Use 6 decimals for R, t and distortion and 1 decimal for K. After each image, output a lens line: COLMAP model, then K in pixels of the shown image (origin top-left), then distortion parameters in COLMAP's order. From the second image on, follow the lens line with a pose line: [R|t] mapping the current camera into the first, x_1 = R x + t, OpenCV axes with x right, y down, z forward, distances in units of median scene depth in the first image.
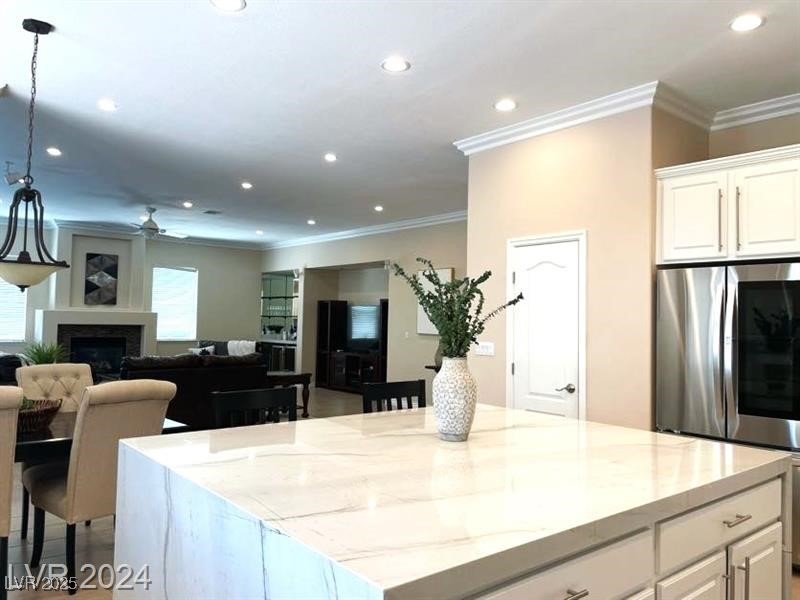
lens RADIAL K [[609.8, 0, 399.1], [0, 609.8, 297.4], [0, 0, 1]] dist [0.081695, -0.109259]
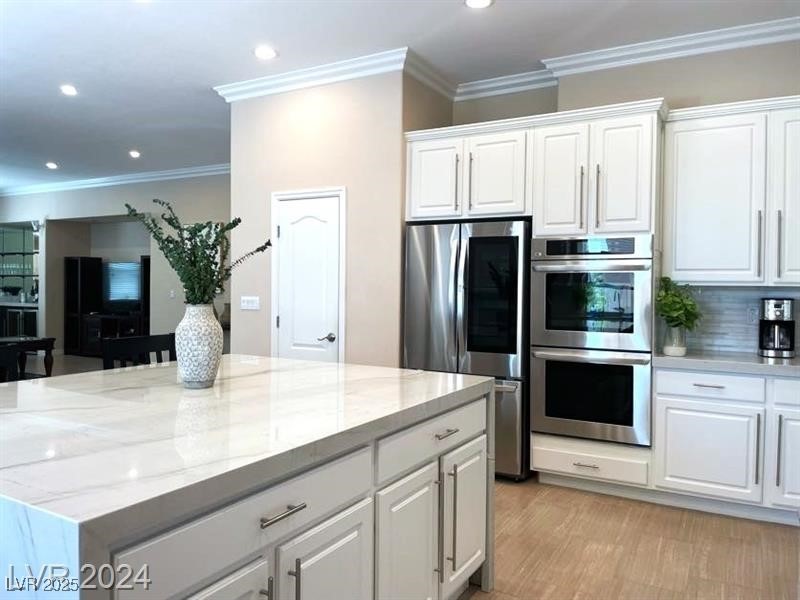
lens RADIAL K [[609.8, 0, 399.9], [0, 609.8, 297.4], [0, 0, 1]] dist [0.081695, -0.109259]
pose [[0.937548, -0.017592, 0.347411, 0.025565], [-0.004843, 0.997963, 0.063604, 0.011612], [-0.347822, -0.061314, 0.935553, -0.015174]]
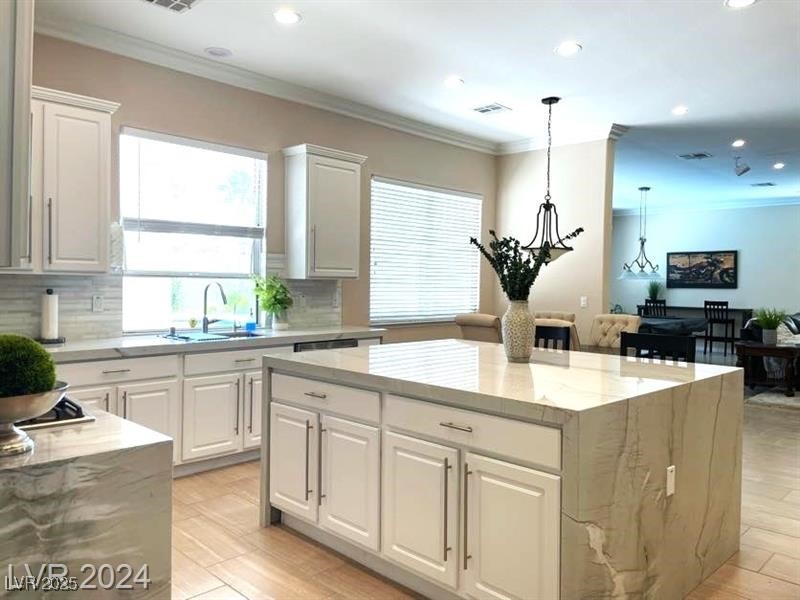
lens RADIAL K [[609.8, 0, 400.9], [0, 609.8, 298.1], [0, 0, 1]] dist [0.081695, -0.109259]
pose [[0.092507, 0.004603, -0.995701, 0.752277], [0.027580, 0.999594, 0.007184, 0.041724], [0.995330, -0.028126, 0.092342, 0.345147]]
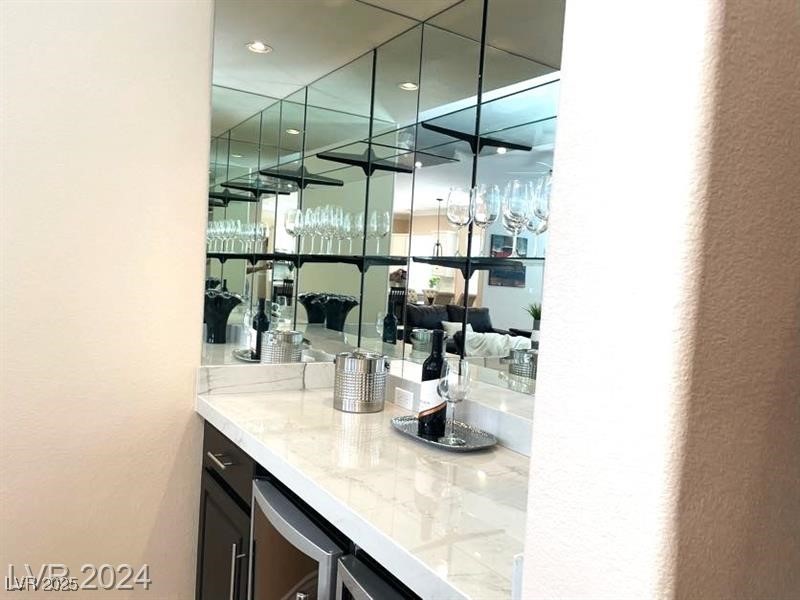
lens RADIAL K [[609.8, 0, 400.9], [0, 609.8, 299.8], [0, 0, 1]] dist [0.081695, -0.109259]
pose [[0.990297, 0.046560, -0.130932, -0.478091], [-0.034561, 0.995116, 0.092470, 0.082649], [0.134598, -0.087047, 0.987070, 2.618042]]
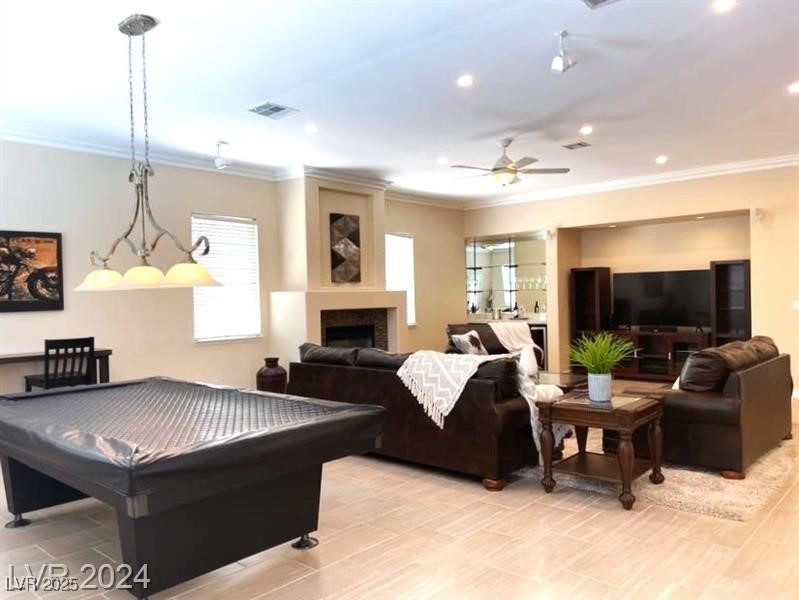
lens RADIAL K [[609.0, 0, 397.3], [0, 609.0, 313.3], [0, 0, 1]] dist [0.081695, -0.109259]
pose [[0.990197, -0.047273, 0.131433, -1.310408], [0.038711, 0.997005, 0.066951, 0.004361], [-0.134204, -0.061206, 0.989062, 0.639596]]
